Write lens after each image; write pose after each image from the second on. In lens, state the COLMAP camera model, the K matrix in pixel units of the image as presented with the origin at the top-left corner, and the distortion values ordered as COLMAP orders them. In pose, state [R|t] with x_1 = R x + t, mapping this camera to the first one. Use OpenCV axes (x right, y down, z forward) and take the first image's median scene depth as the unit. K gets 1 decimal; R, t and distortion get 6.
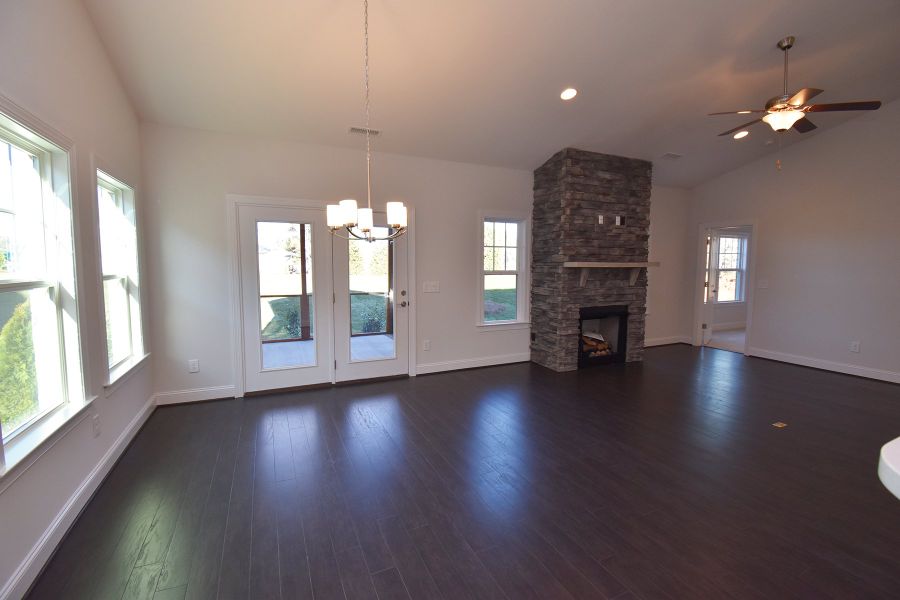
lens RADIAL K [[399.7, 0, 452.3], [0, 399.7, 299.1], [0, 0, 1]] dist [-0.003595, -0.008394]
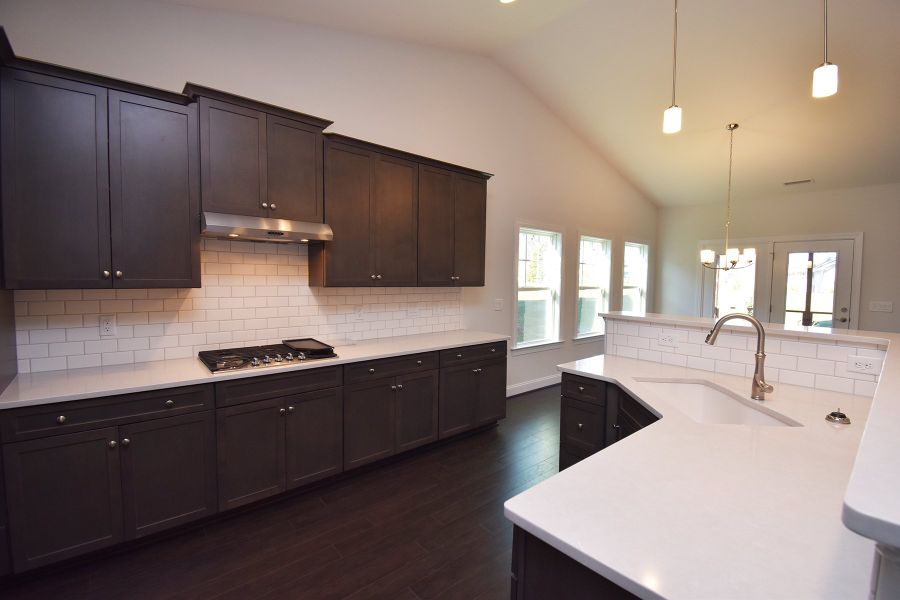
lens RADIAL K [[399.7, 0, 454.9], [0, 399.7, 297.2], [0, 0, 1]] dist [-0.003595, -0.008394]
pose [[0.275465, 0.049495, -0.960036, 0.574841], [-0.091629, 0.995479, 0.025031, 0.019935], [0.956934, 0.081072, 0.278755, -0.319807]]
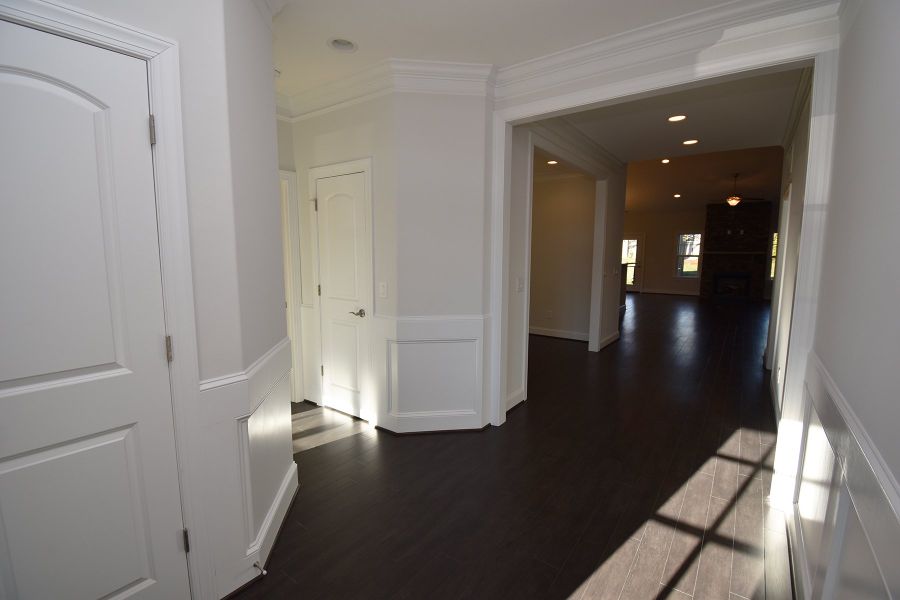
lens RADIAL K [[399.7, 0, 451.9], [0, 399.7, 299.9], [0, 0, 1]] dist [-0.003595, -0.008394]
pose [[0.477540, 0.103935, -0.872441, 1.570125], [-0.073032, 0.994238, 0.078471, 0.111302], [0.875569, 0.026243, 0.482379, -1.376551]]
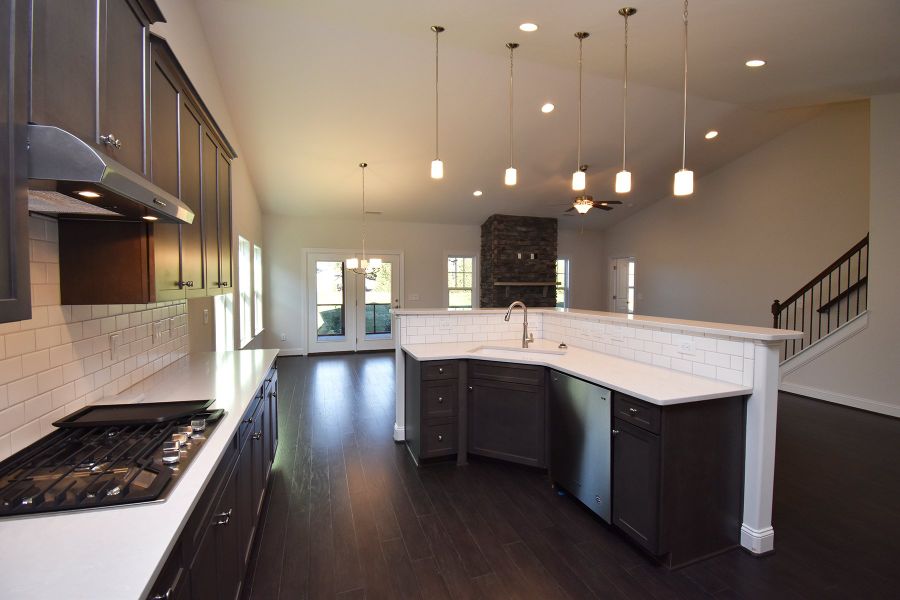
lens RADIAL K [[399.7, 0, 455.9], [0, 399.7, 297.2], [0, 0, 1]] dist [-0.003595, -0.008394]
pose [[0.994939, 0.002049, -0.100458, 0.272172], [-0.006760, 0.998892, -0.046580, 0.043357], [0.100251, 0.047023, 0.993850, -0.611761]]
